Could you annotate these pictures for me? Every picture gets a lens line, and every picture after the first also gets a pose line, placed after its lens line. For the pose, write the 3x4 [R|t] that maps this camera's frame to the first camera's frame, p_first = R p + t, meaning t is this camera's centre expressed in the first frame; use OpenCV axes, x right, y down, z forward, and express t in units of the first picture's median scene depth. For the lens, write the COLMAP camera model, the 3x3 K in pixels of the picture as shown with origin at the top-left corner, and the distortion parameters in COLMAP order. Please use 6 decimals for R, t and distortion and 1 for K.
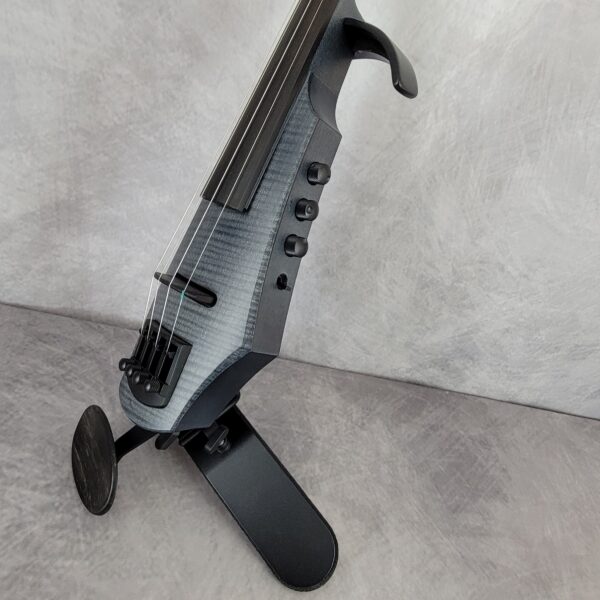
lens RADIAL K [[513.9, 0, 300.0], [0, 513.9, 300.0], [0, 0, 1]] dist [0.008214, -0.000260]
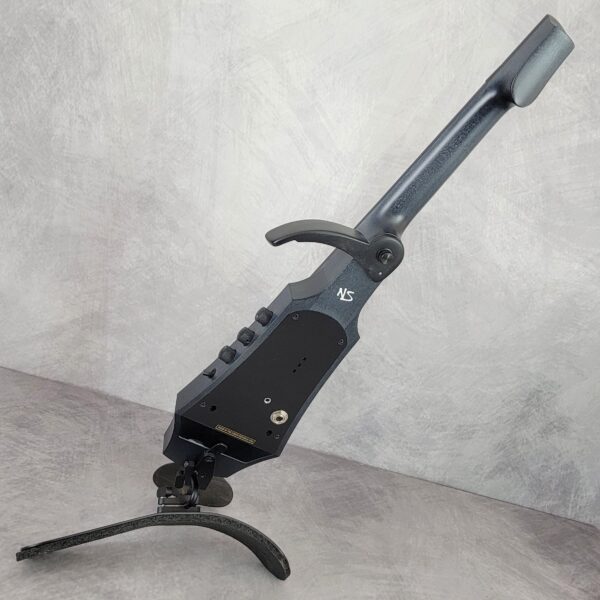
lens RADIAL K [[513.9, 0, 300.0], [0, 513.9, 300.0], [0, 0, 1]] dist [0.008214, -0.000260]
pose [[0.993954, -0.033454, -0.104579, 0.353474], [-0.012570, 0.911522, -0.411060, 0.421228], [0.109077, 0.409889, 0.905590, -0.434258]]
